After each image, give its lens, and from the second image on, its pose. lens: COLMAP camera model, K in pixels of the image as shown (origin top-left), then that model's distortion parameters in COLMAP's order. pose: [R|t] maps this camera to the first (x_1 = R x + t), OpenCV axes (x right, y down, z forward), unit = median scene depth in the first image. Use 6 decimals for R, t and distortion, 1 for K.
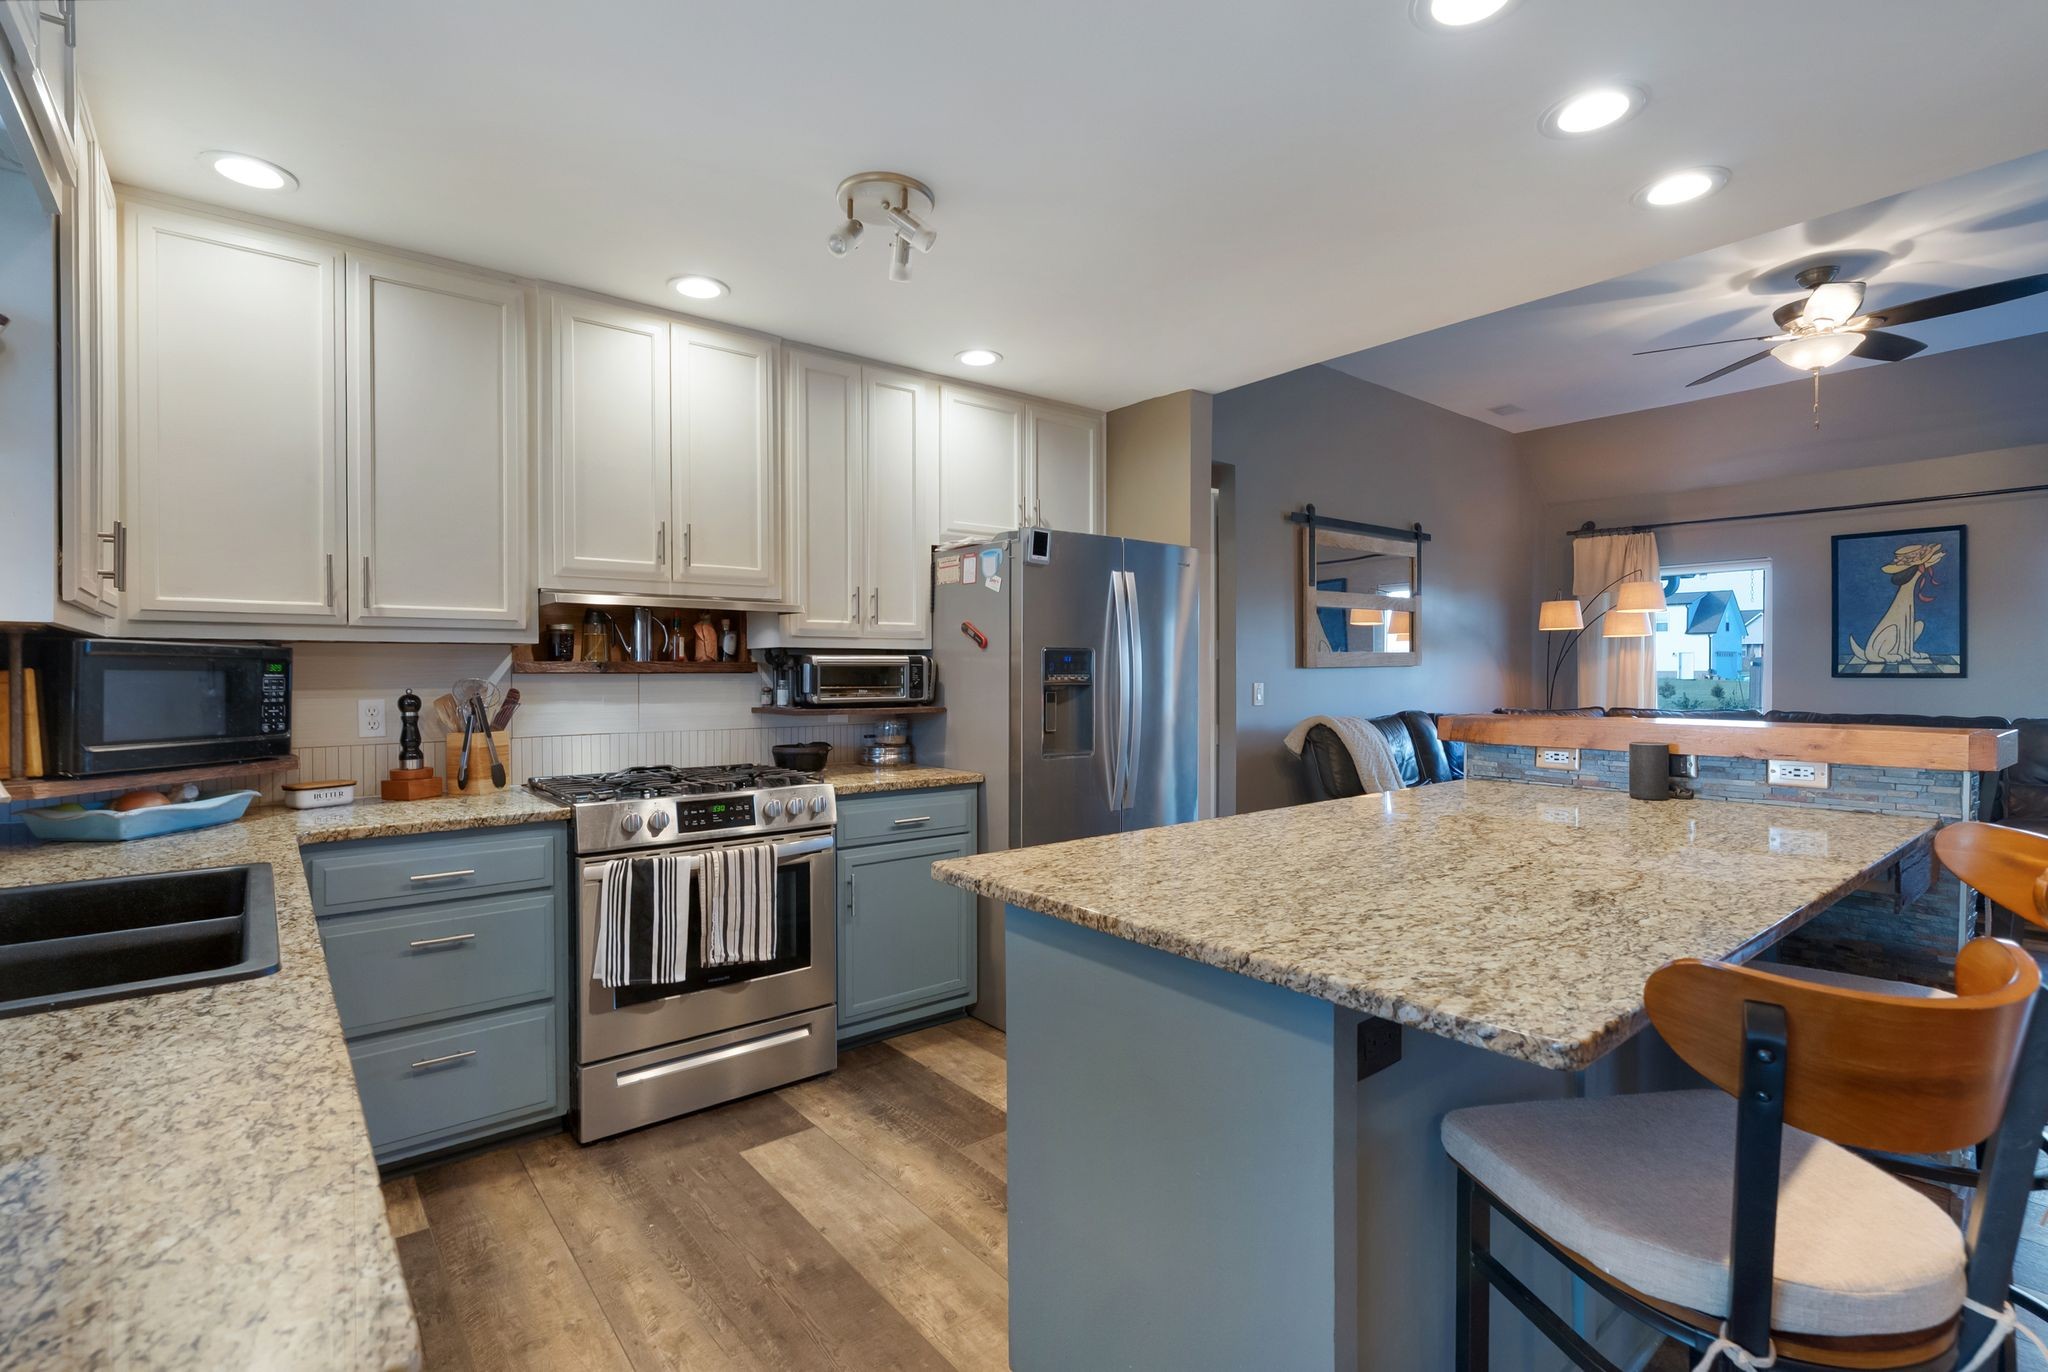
lens RADIAL K [[945.3, 0, 1017.7], [0, 945.3, 675.7], [0, 0, 1]] dist [-0.004262, -0.000286]
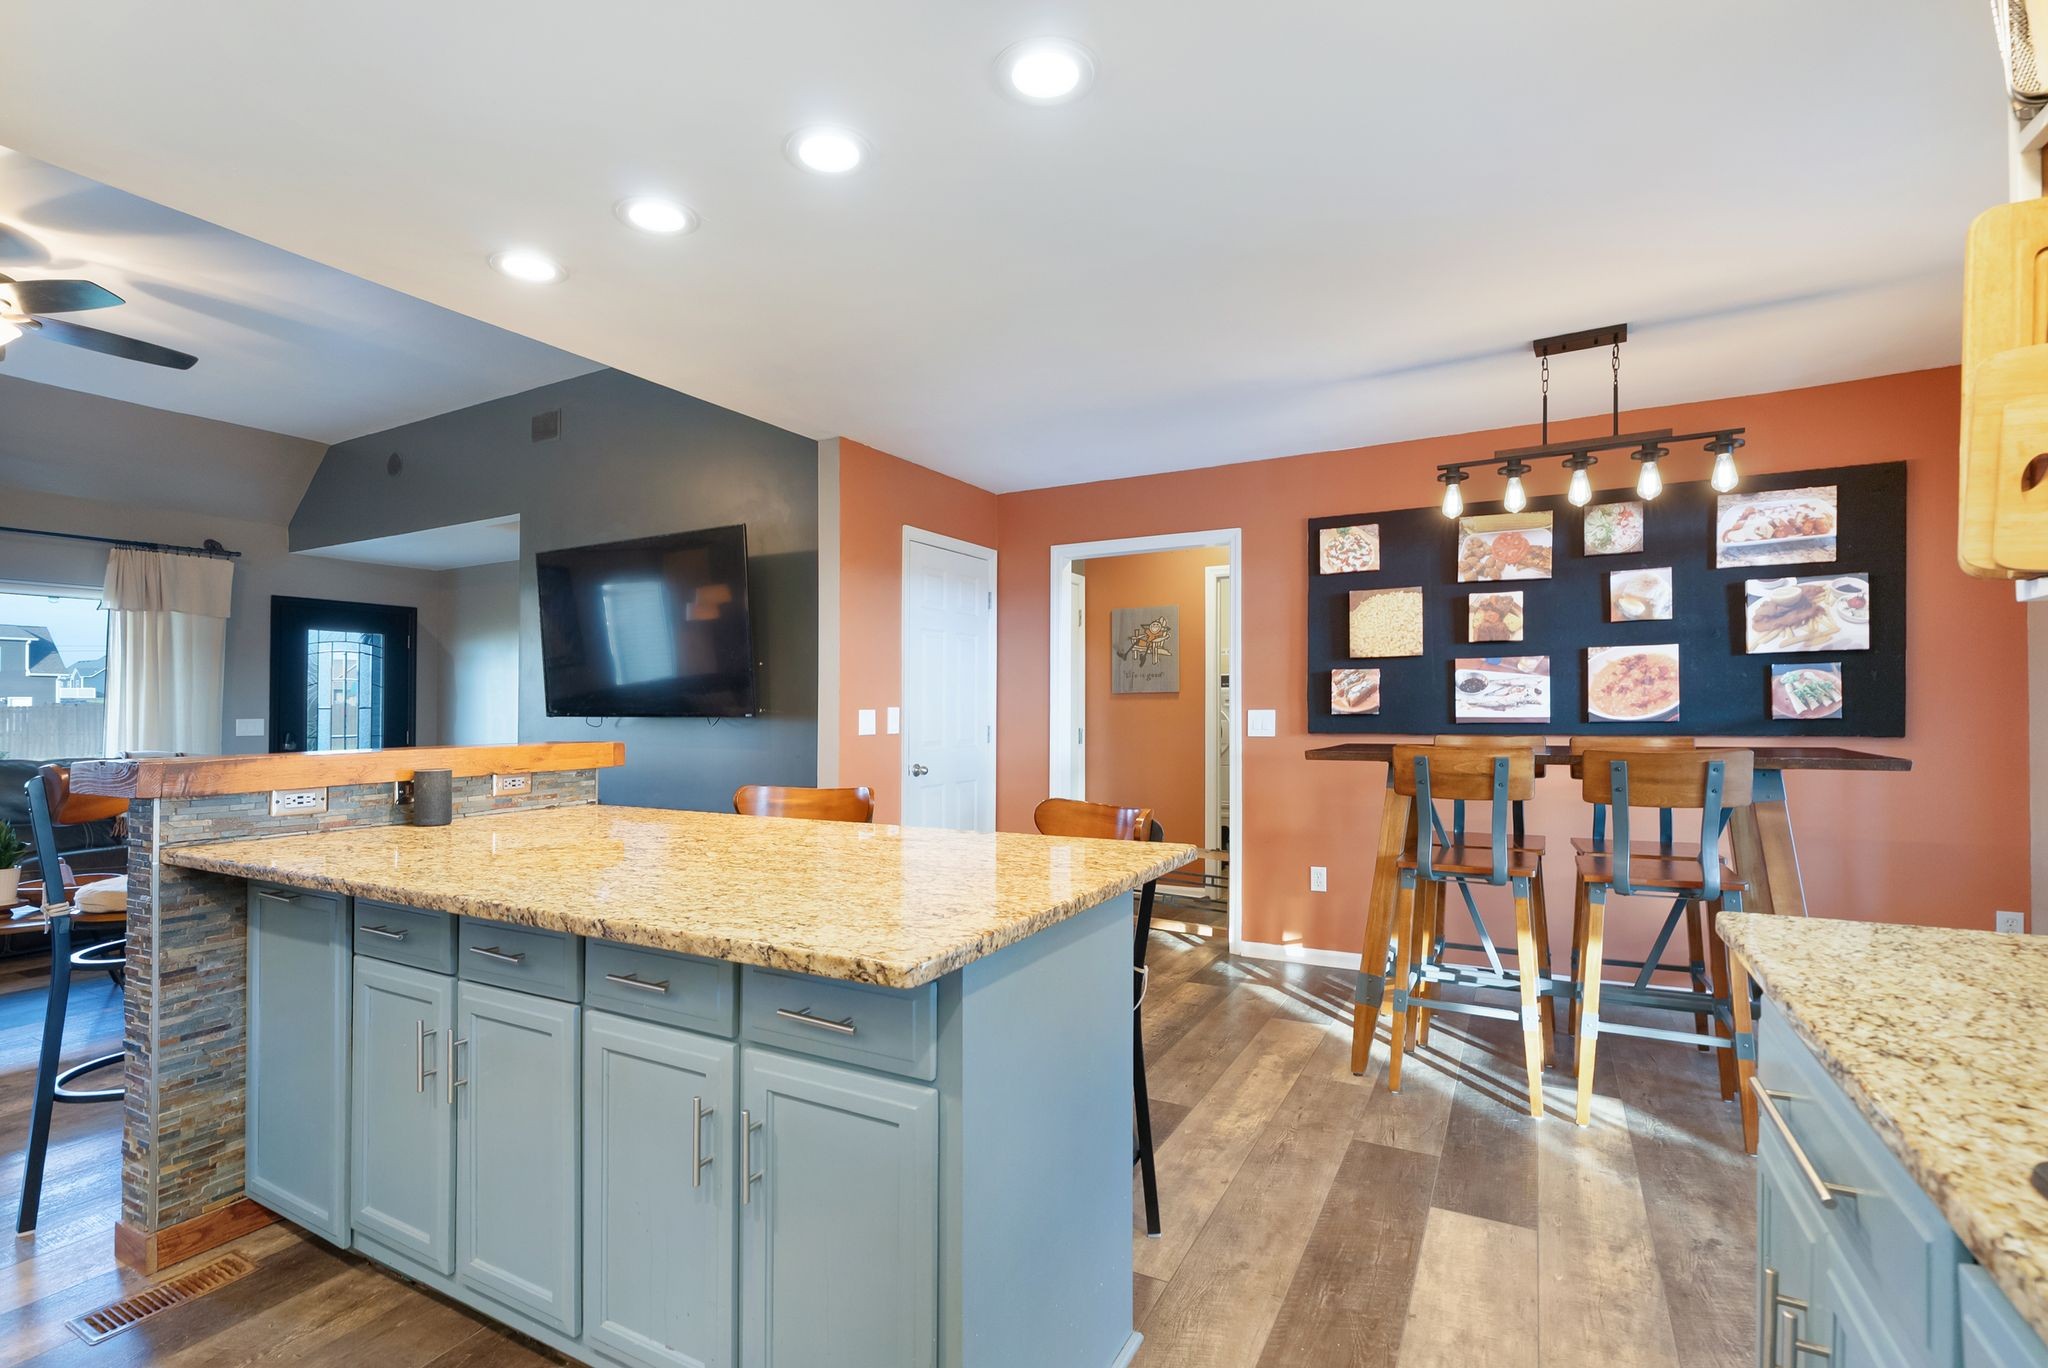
lens RADIAL K [[945.3, 0, 1010.8], [0, 945.3, 697.1], [0, 0, 1]] dist [-0.004262, -0.000286]
pose [[-0.378275, 0.015483, 0.925564, -0.835918], [0.015886, 0.999821, -0.010233, 0.024680], [-0.925557, 0.010833, -0.378453, 1.365991]]
